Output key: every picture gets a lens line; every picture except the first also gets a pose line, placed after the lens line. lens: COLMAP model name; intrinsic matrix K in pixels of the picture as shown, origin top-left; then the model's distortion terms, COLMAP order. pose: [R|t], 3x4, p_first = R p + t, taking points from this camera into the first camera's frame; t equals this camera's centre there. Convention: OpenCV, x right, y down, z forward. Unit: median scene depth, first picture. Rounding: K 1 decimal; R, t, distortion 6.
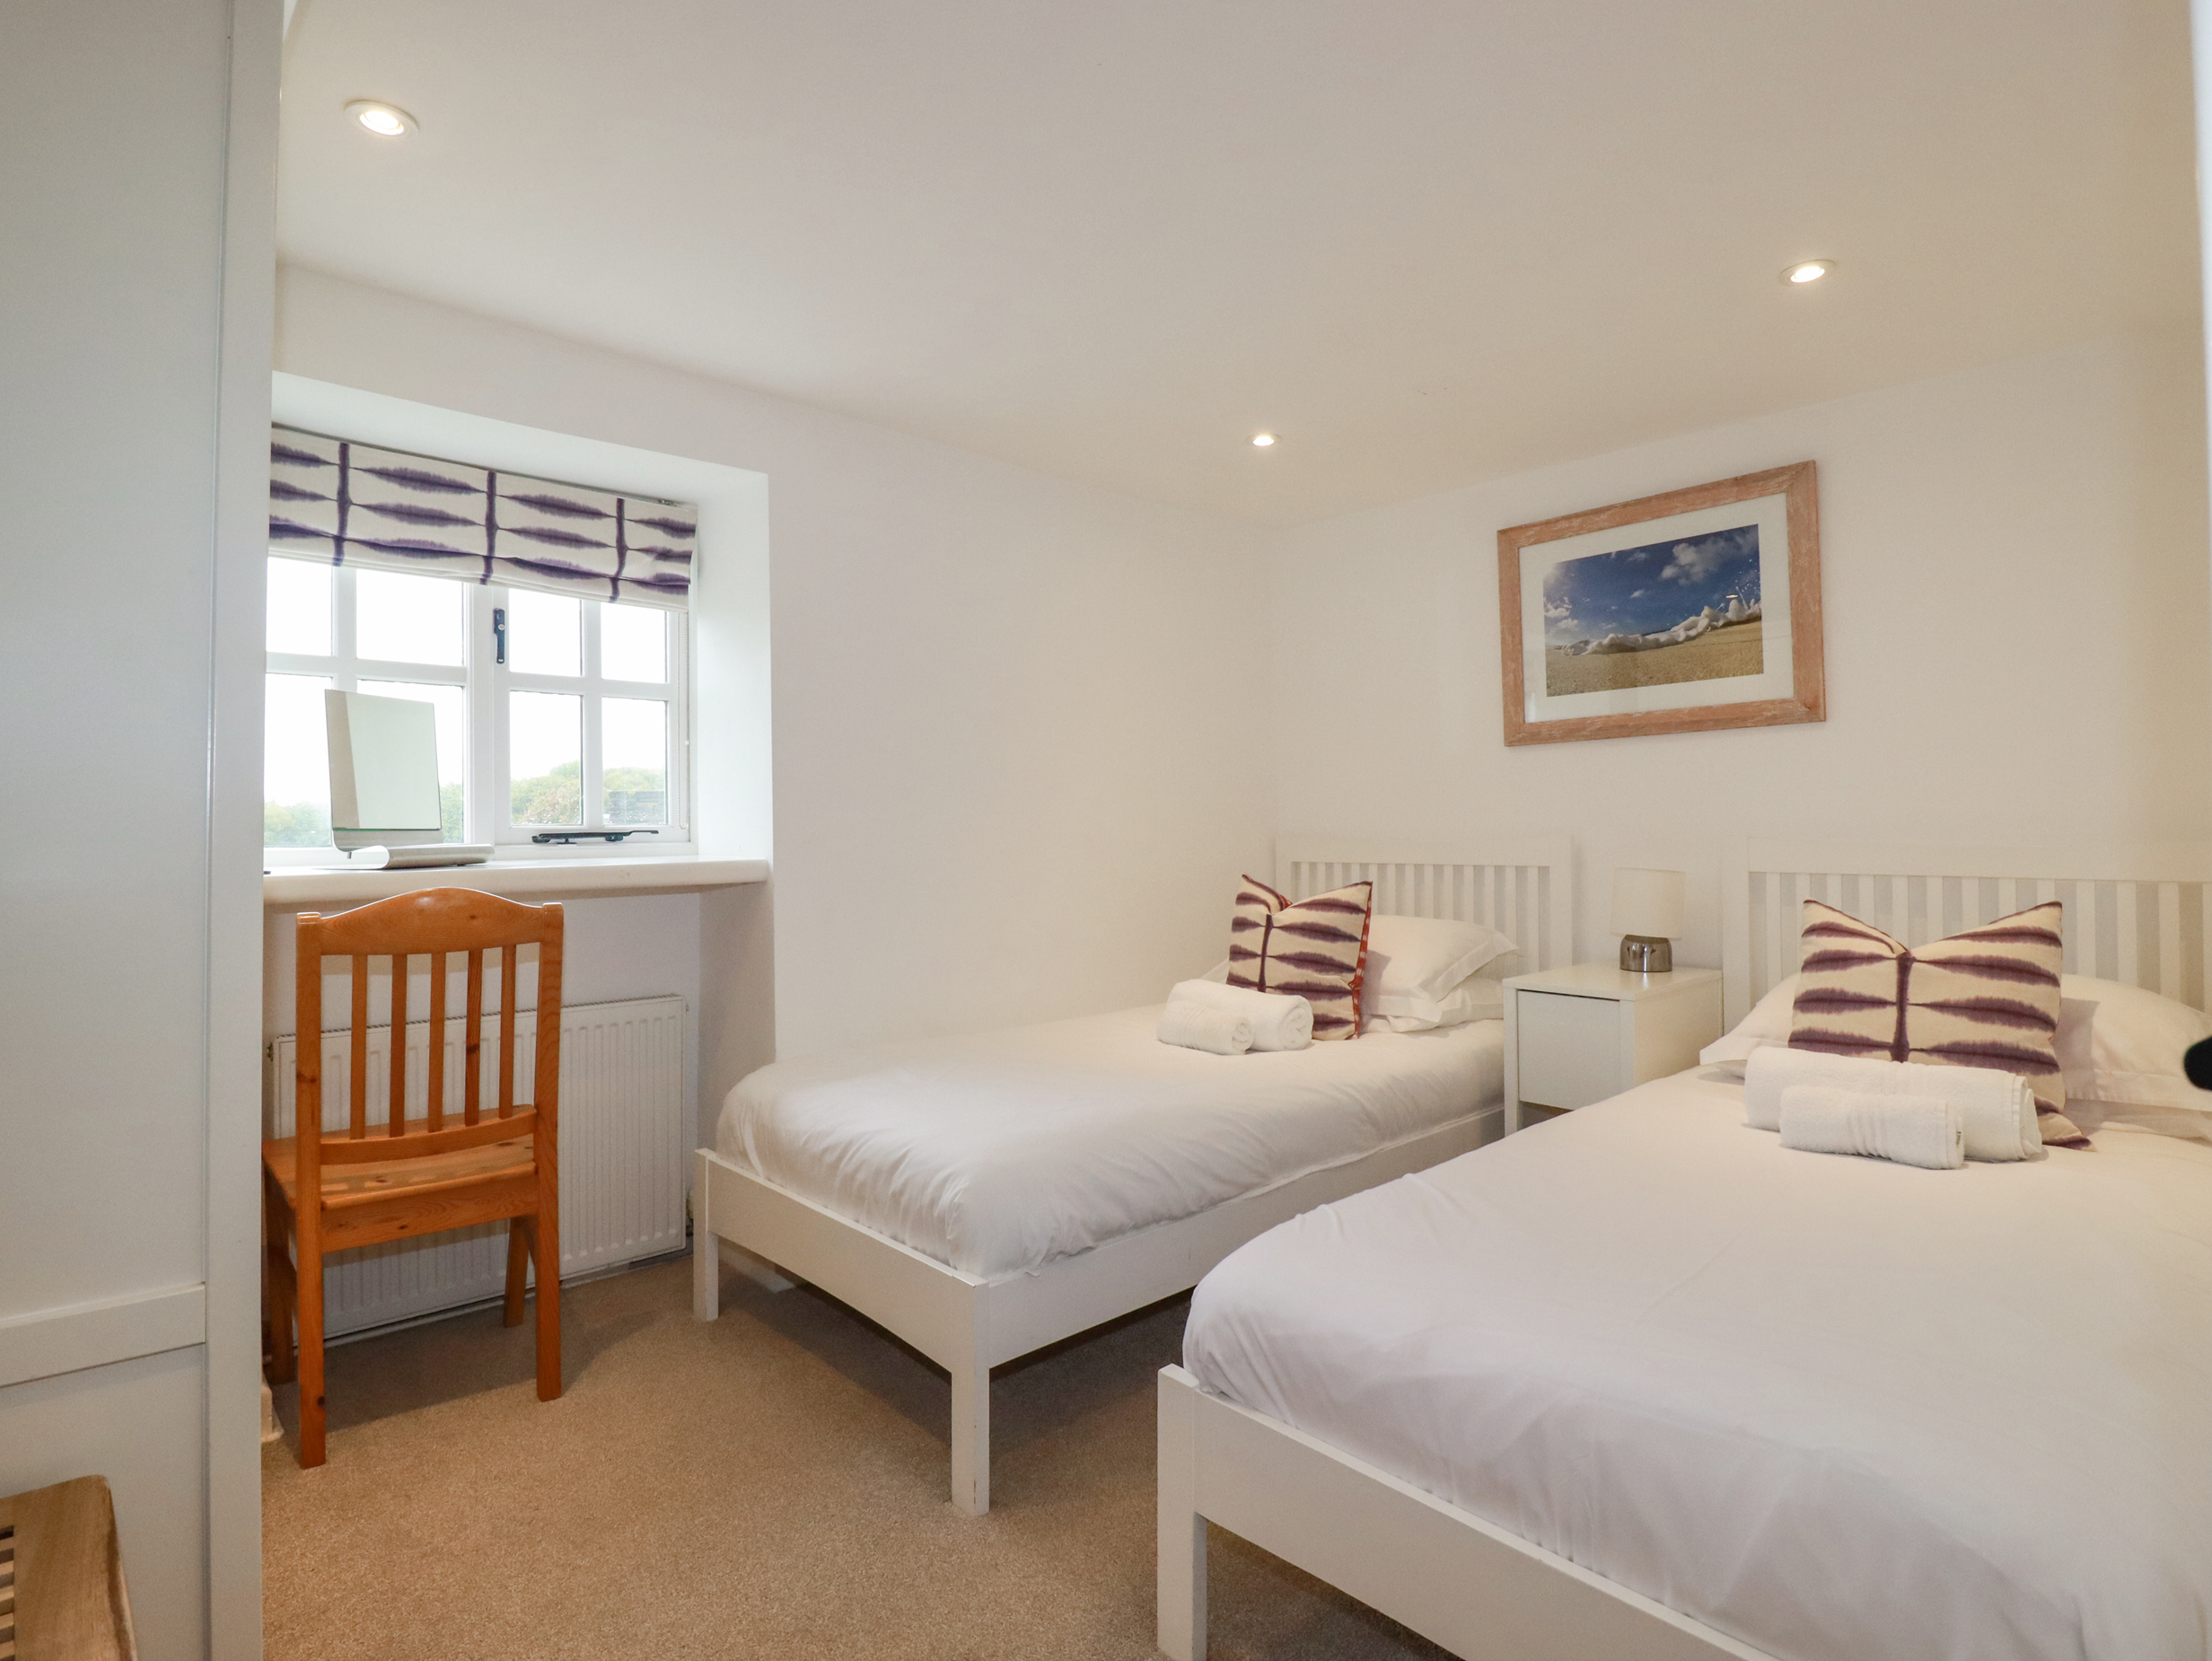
lens RADIAL K [[1172.6, 0, 1099.2], [0, 1172.6, 817.4], [0, 0, 1]] dist [-0.002284, -0.000772]
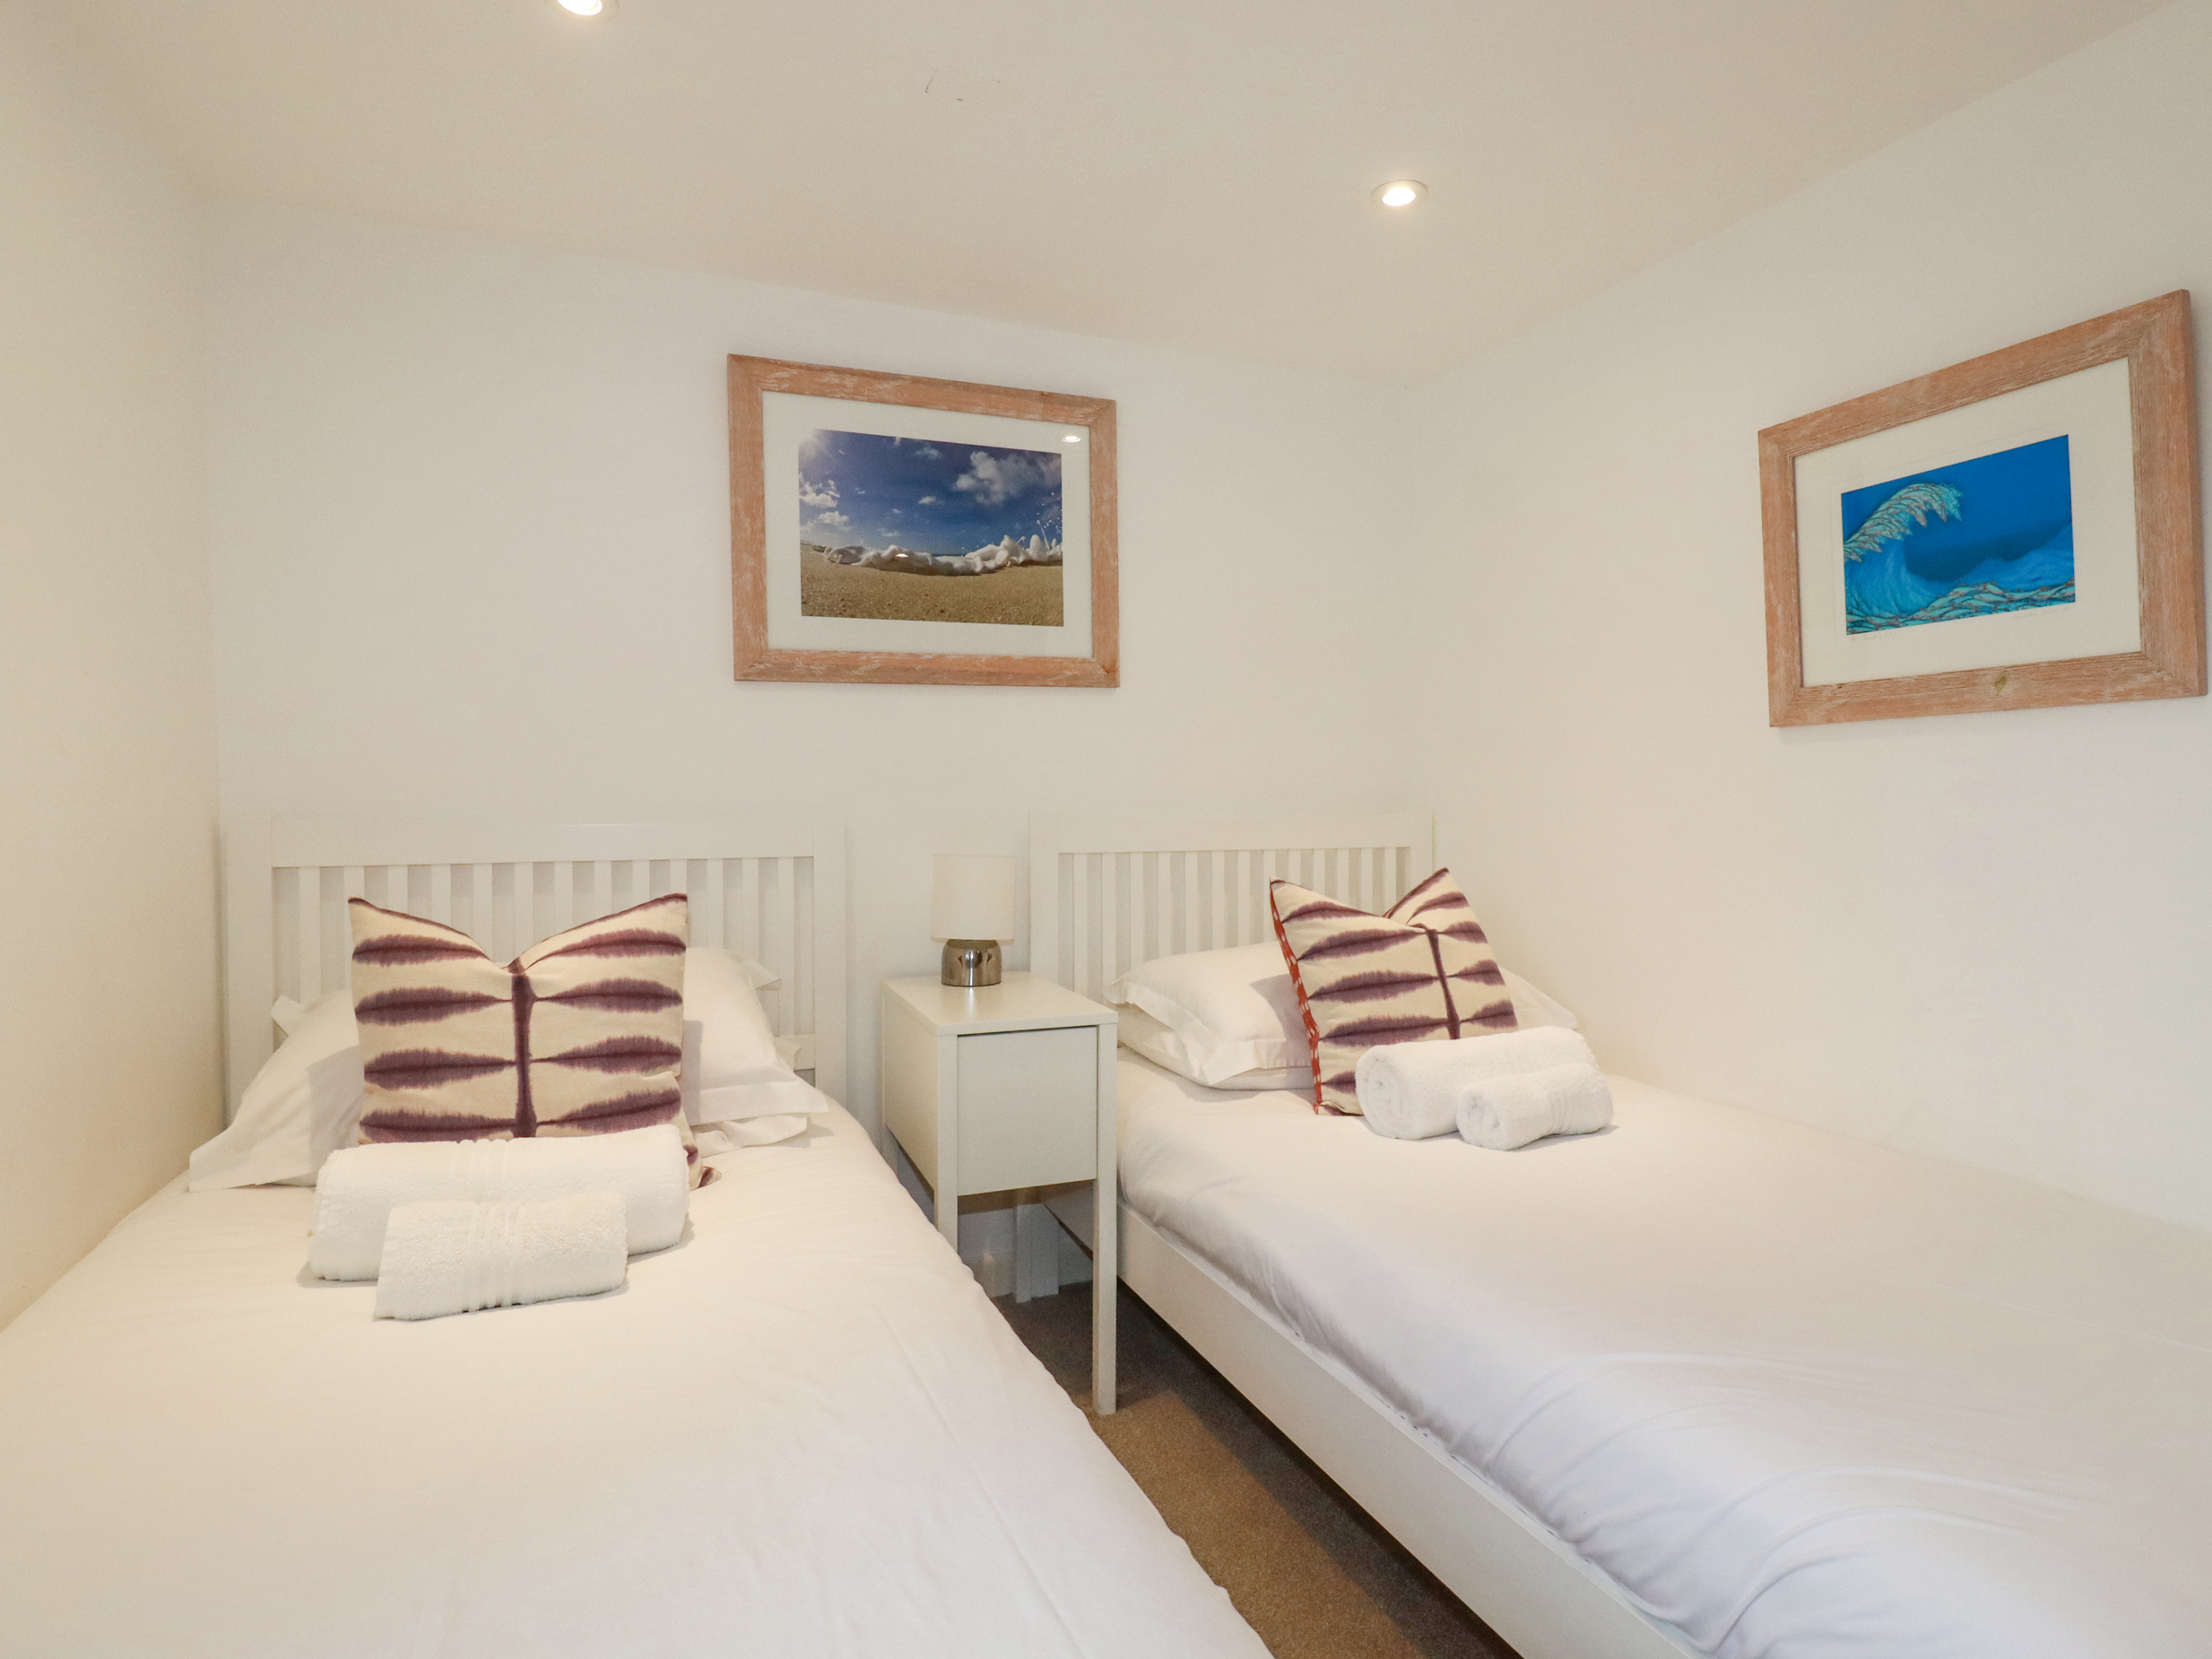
lens RADIAL K [[1172.6, 0, 1099.2], [0, 1172.6, 816.4], [0, 0, 1]] dist [-0.002284, -0.000772]
pose [[0.352882, 0.001200, 0.935667, -0.231194], [-0.006300, 0.999980, 0.001093, 0.017086], [-0.935646, -0.006280, 0.352883, 0.633901]]
